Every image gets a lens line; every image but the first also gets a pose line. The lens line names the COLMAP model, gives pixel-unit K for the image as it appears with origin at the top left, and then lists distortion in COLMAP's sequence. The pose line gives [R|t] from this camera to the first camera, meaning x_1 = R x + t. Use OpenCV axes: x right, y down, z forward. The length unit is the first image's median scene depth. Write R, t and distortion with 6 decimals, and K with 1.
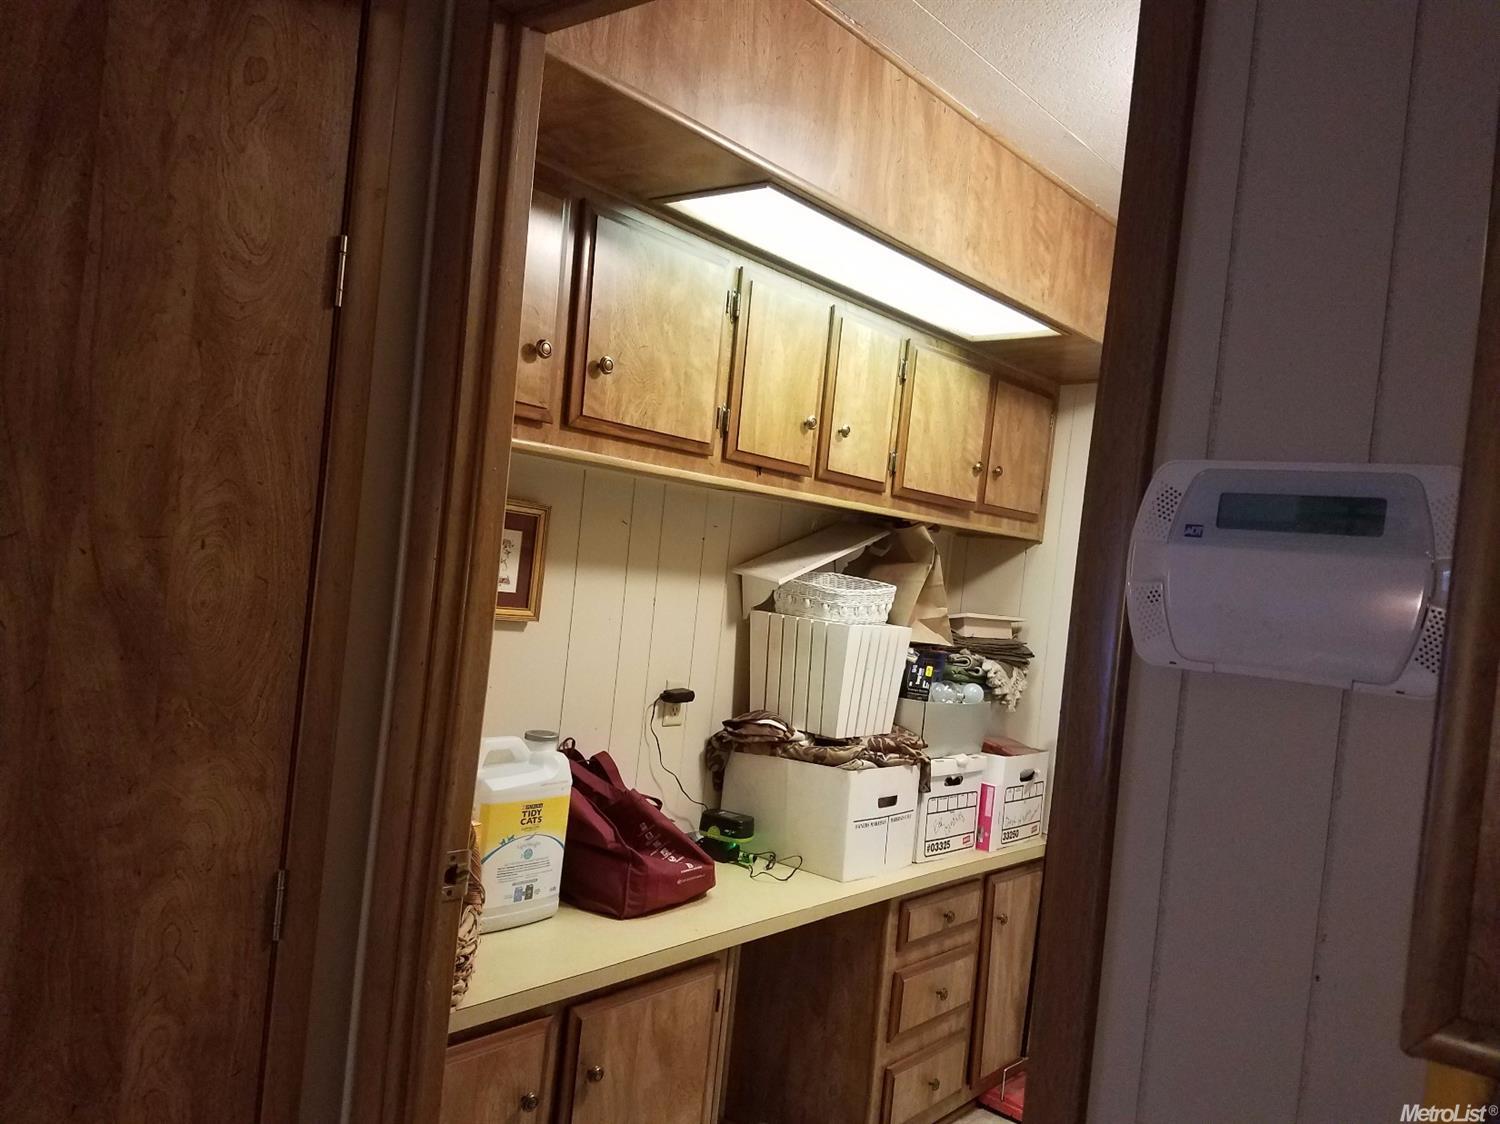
lens RADIAL K [[1131.5, 0, 750.4], [0, 1131.5, 568.2], [0, 0, 1]] dist [0.196114, -0.321954]
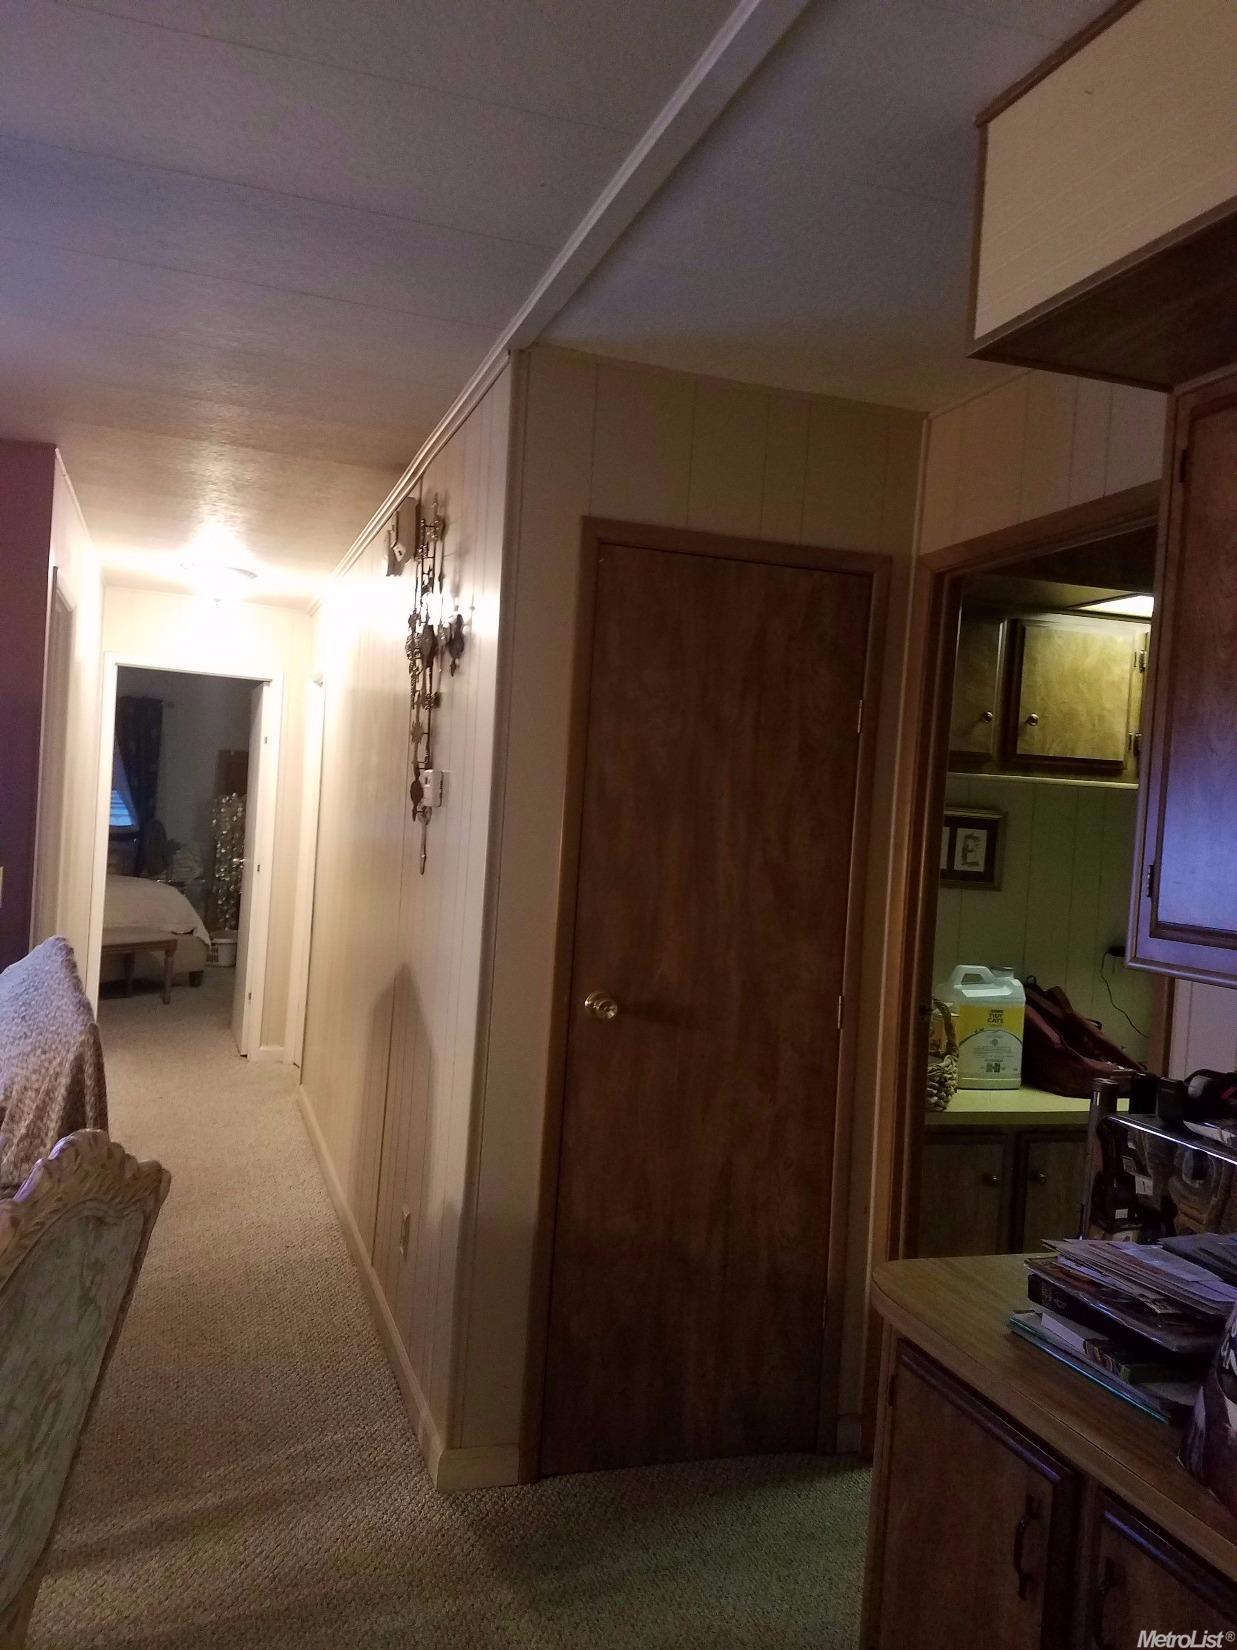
lens RADIAL K [[1244.7, 0, 618.5], [0, 1244.7, 825.0], [0, 0, 1]] dist [0.196114, -0.321954]
pose [[0.847006, -0.036860, -0.530304, 0.276782], [0.019622, 0.999081, -0.038103, 0.014632], [0.531221, 0.021868, 0.846951, -0.672108]]
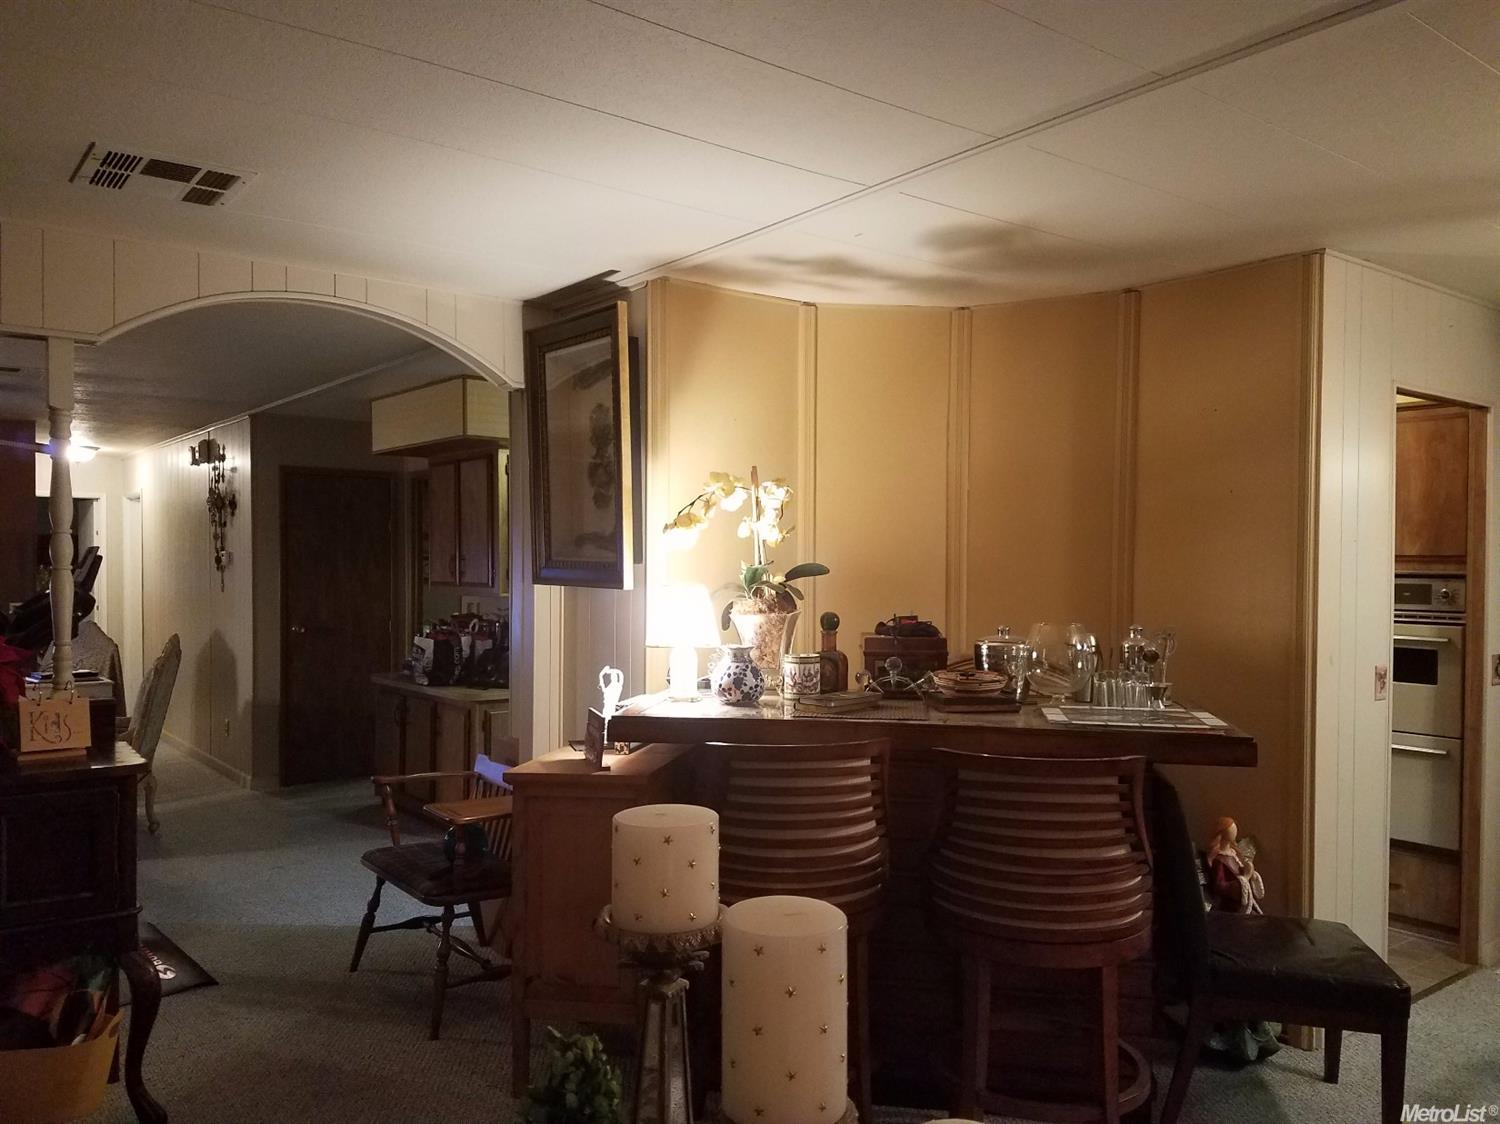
lens RADIAL K [[1131.5, 0, 750.4], [0, 1131.5, 568.2], [0, 0, 1]] dist [0.196114, -0.321954]
pose [[0.966412, -0.095488, -0.238601, 1.717861], [0.095400, 0.995367, -0.011946, 0.137855], [0.238637, -0.011217, 0.971044, -2.621604]]
